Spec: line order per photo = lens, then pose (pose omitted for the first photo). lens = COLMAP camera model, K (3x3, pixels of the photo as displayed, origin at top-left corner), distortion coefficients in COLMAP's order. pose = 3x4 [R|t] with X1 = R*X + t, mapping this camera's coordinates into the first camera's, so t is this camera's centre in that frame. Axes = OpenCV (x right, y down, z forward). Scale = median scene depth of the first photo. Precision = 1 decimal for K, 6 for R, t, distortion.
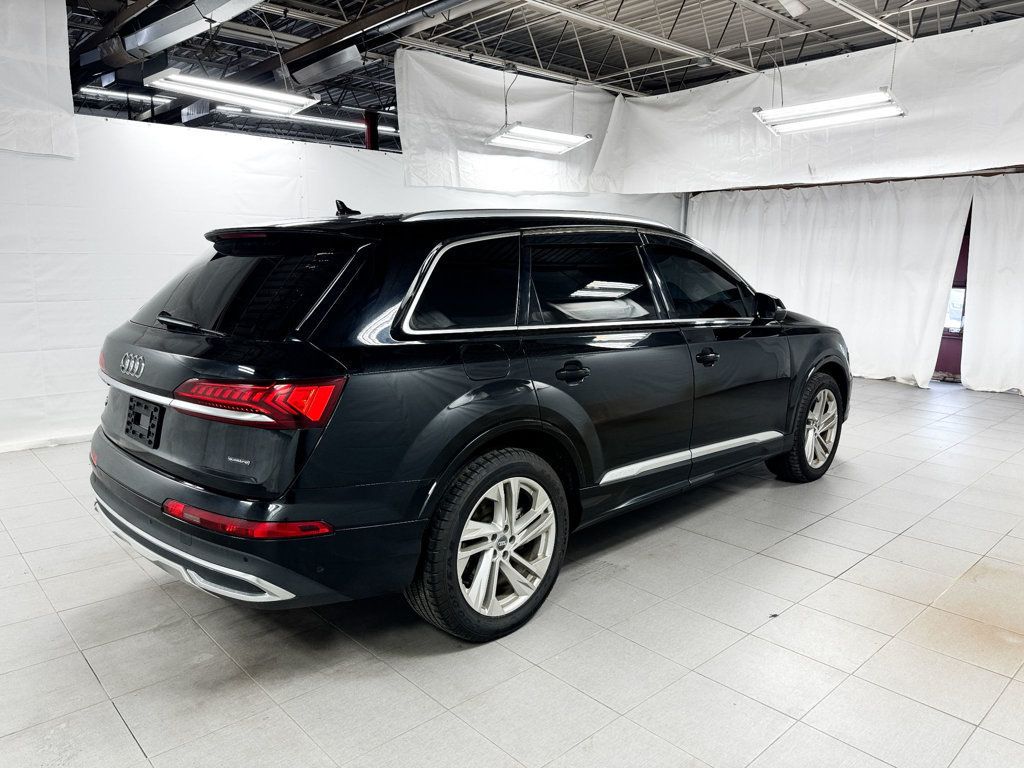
lens RADIAL K [[741.2, 0, 512.9], [0, 741.2, 384.9], [0, 0, 1]] dist [-0.049077, -0.001674]
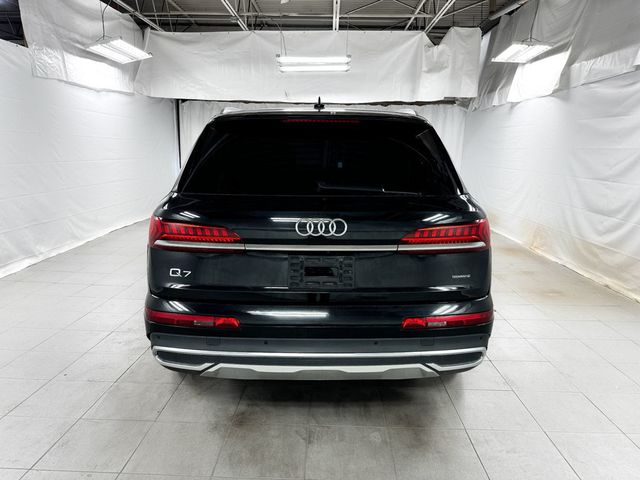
lens RADIAL K [[463.3, 0, 320.6], [0, 463.3, 240.5], [0, 0, 1]] dist [-0.049077, -0.001674]
pose [[0.687593, -0.121385, 0.715878, -0.376970], [0.094959, 0.992492, 0.077082, -0.019821], [-0.719860, 0.014978, 0.693957, 0.173968]]
